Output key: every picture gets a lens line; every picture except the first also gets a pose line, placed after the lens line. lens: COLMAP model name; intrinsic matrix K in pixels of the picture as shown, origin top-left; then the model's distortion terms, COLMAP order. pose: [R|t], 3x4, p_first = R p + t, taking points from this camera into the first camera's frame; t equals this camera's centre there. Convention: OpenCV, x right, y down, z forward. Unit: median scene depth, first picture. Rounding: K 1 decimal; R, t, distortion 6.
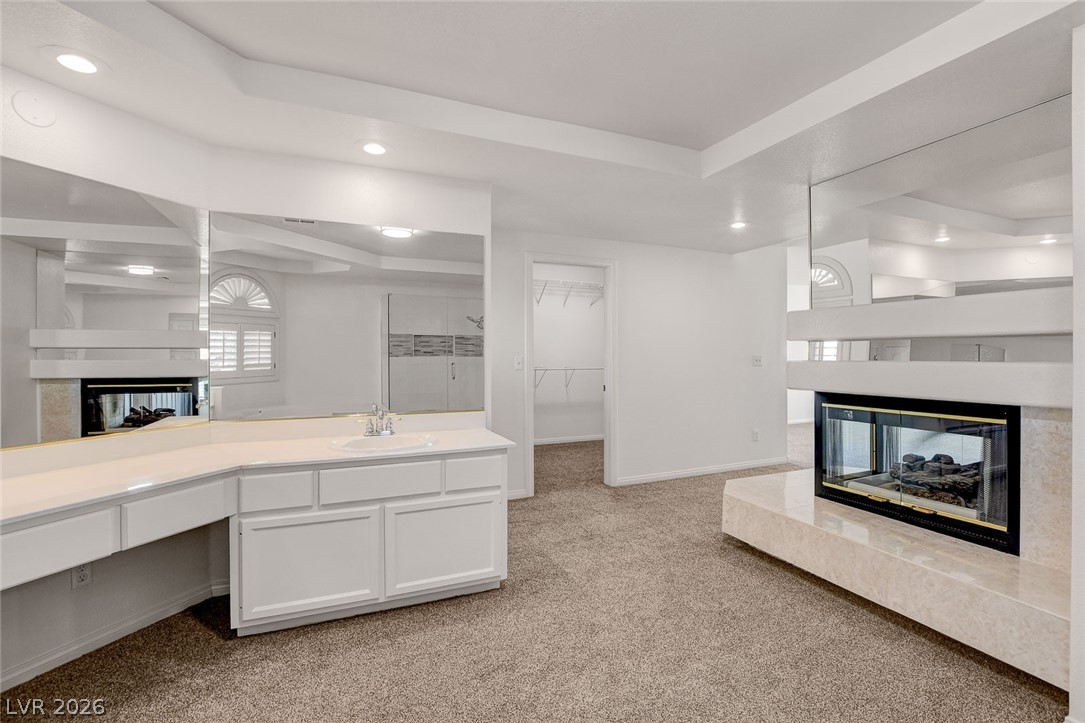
lens RADIAL K [[491.1, 0, 541.5], [0, 491.1, 354.0], [0, 0, 1]] dist [-0.032954, 0.003885]
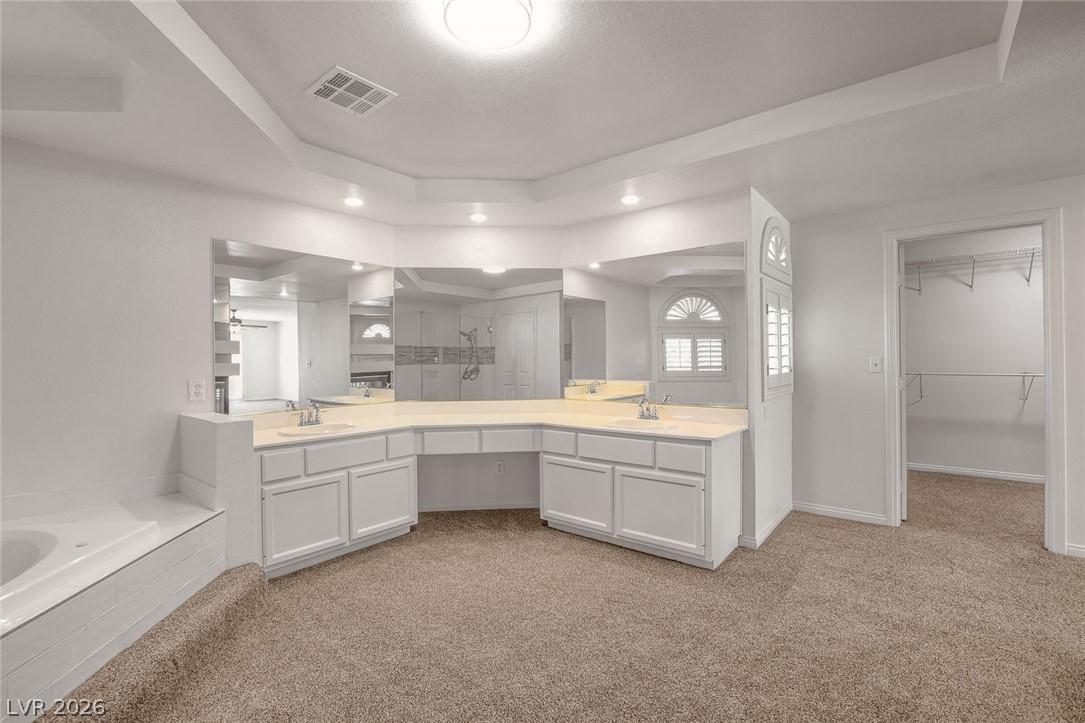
lens RADIAL K [[491.1, 0, 552.0], [0, 491.1, 363.4], [0, 0, 1]] dist [-0.032954, 0.003885]
pose [[0.458111, 0.000184, -0.888895, 0.731694], [0.008912, 0.999949, 0.004800, 0.012118], [0.888851, -0.010120, 0.458086, 0.196542]]
